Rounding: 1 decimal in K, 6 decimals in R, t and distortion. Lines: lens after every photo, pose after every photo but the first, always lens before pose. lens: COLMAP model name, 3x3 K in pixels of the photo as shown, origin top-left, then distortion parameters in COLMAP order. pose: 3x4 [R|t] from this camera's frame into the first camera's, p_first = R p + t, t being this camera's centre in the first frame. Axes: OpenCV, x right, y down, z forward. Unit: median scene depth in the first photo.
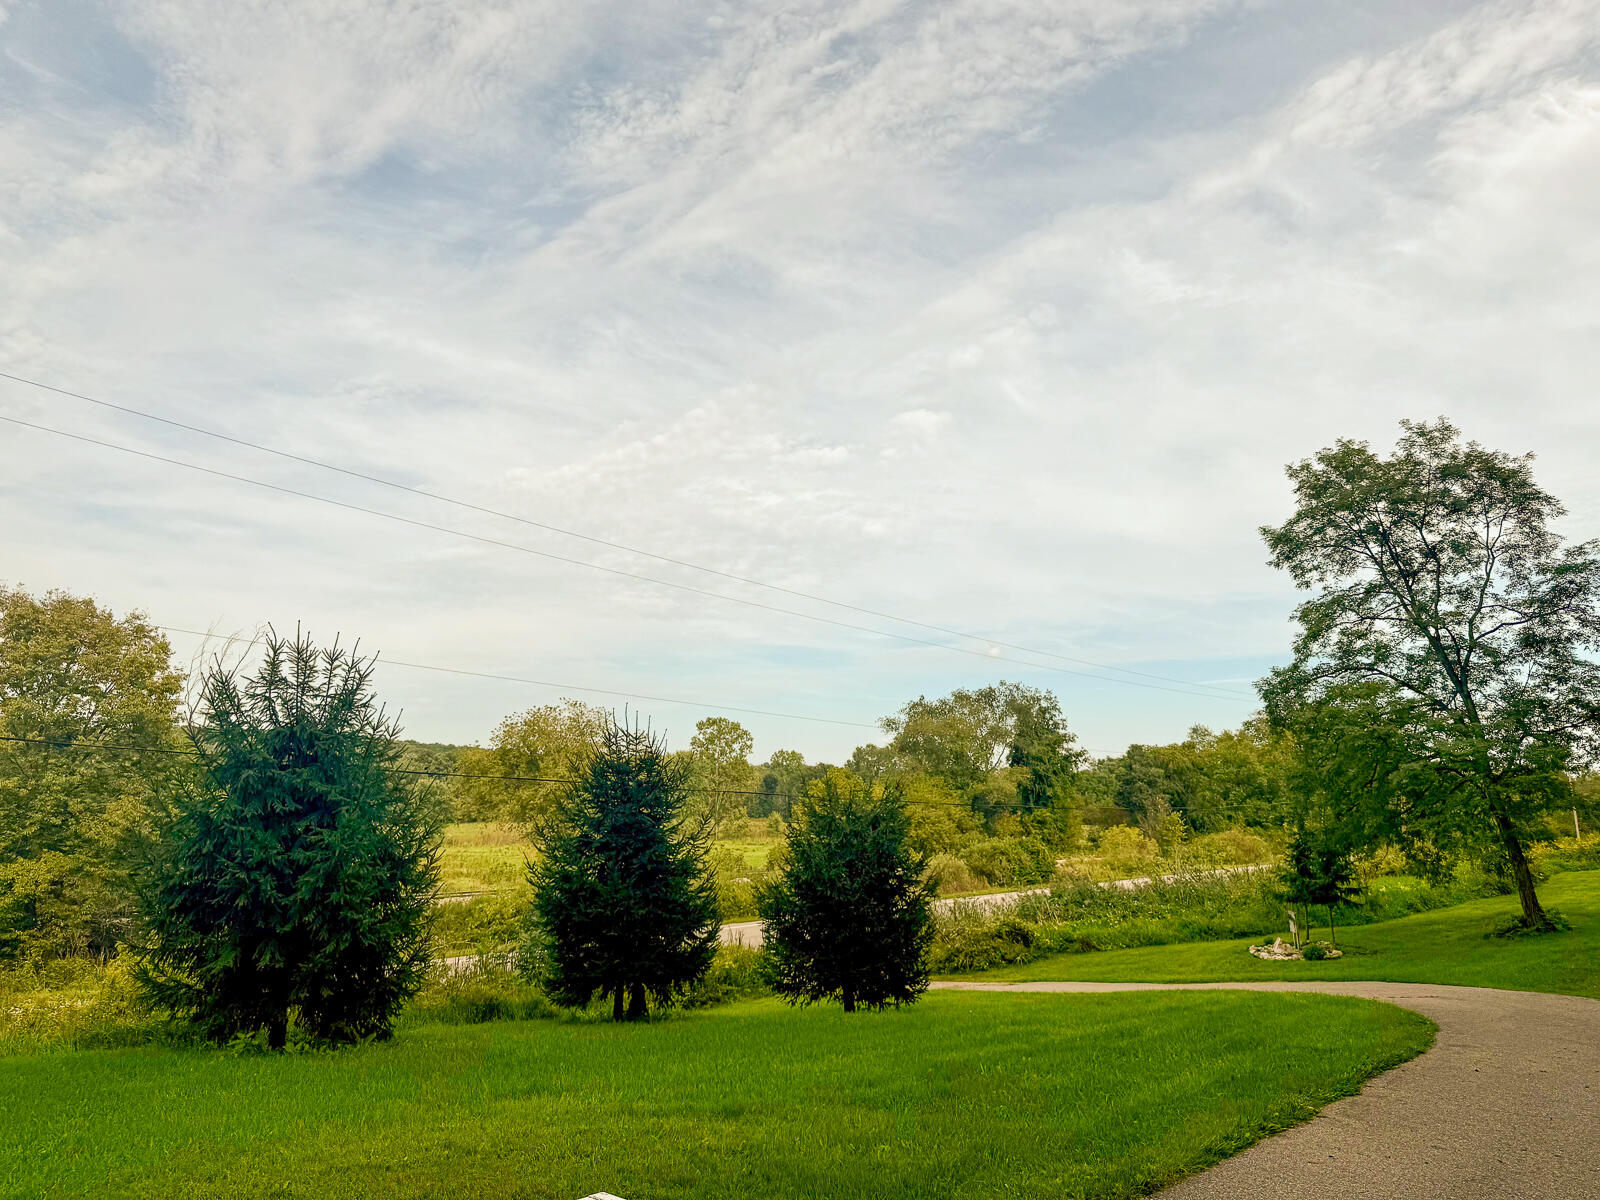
lens RADIAL K [[1123.1, 0, 800.0], [0, 1123.1, 600.0], [0, 0, 1]] dist [0.089534, -0.111336]
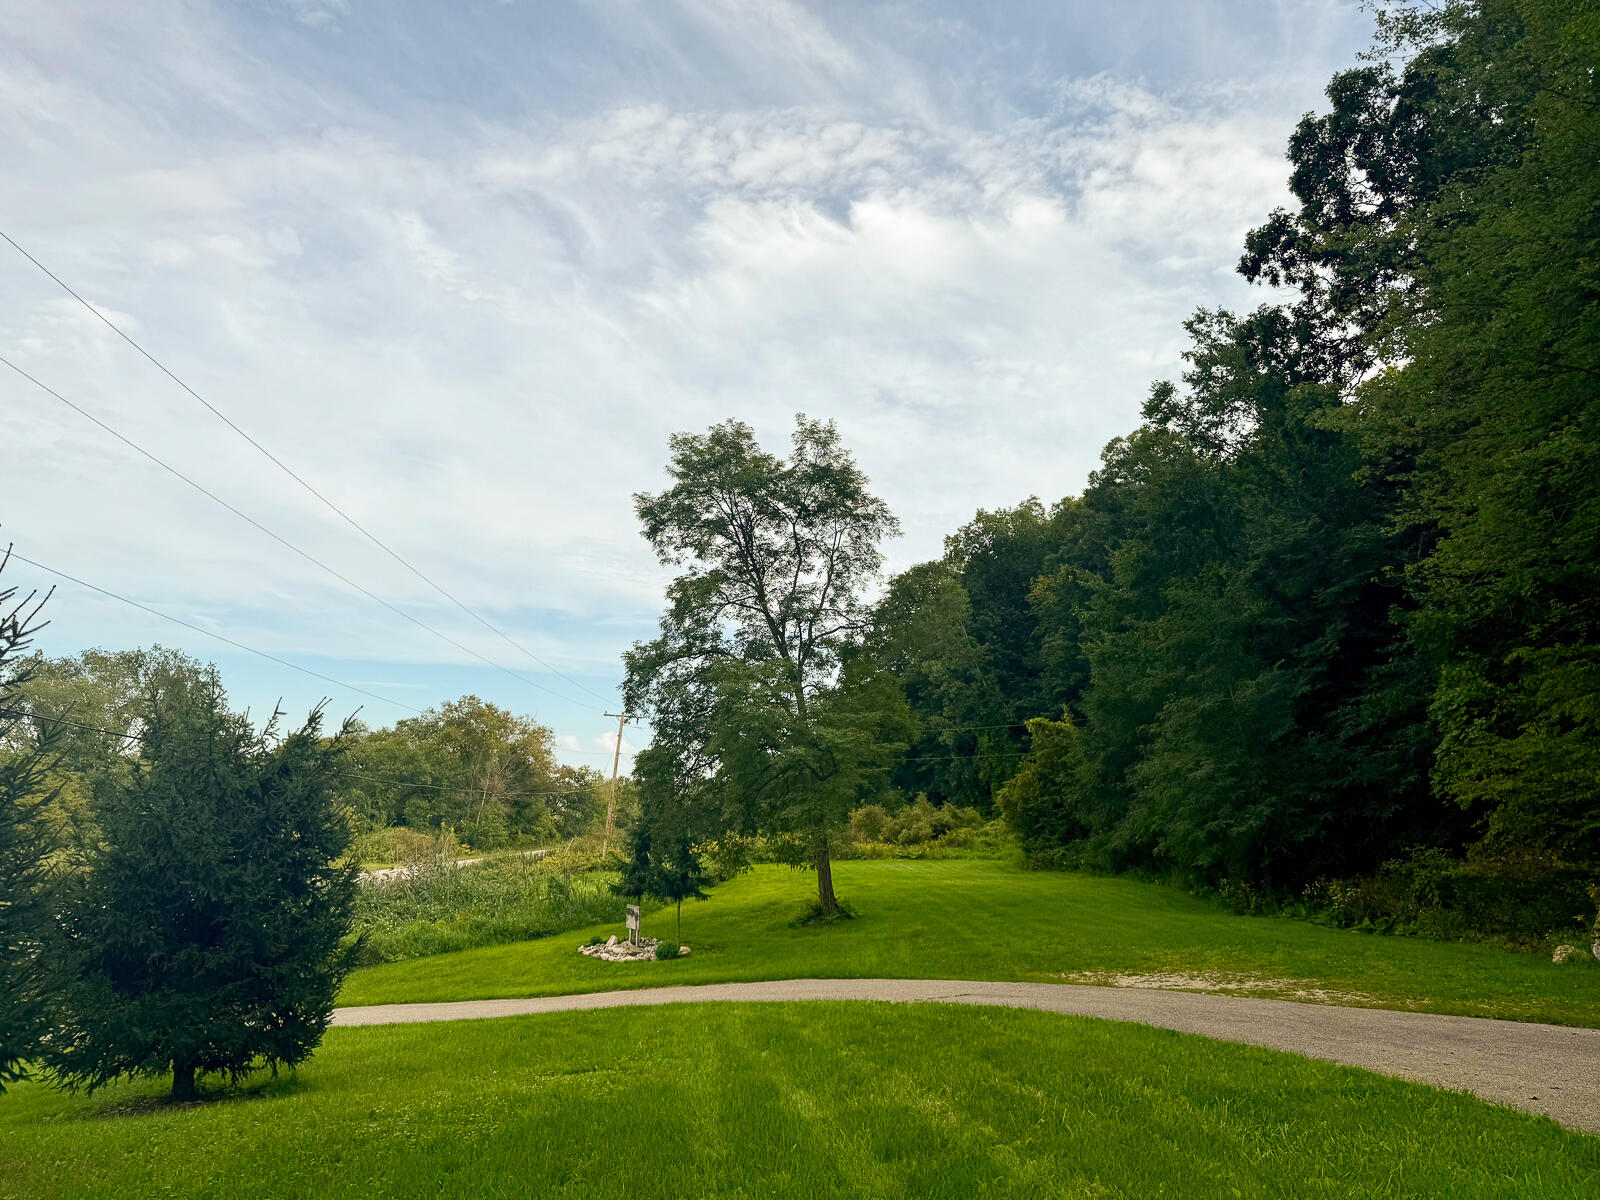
lens RADIAL K [[1123.1, 0, 800.0], [0, 1123.1, 600.0], [0, 0, 1]] dist [0.089534, -0.111336]
pose [[0.739072, 0.158350, 0.654750, -0.037774], [-0.156974, 0.985705, -0.061201, 0.025340], [-0.655082, -0.057546, 0.753363, 0.093359]]
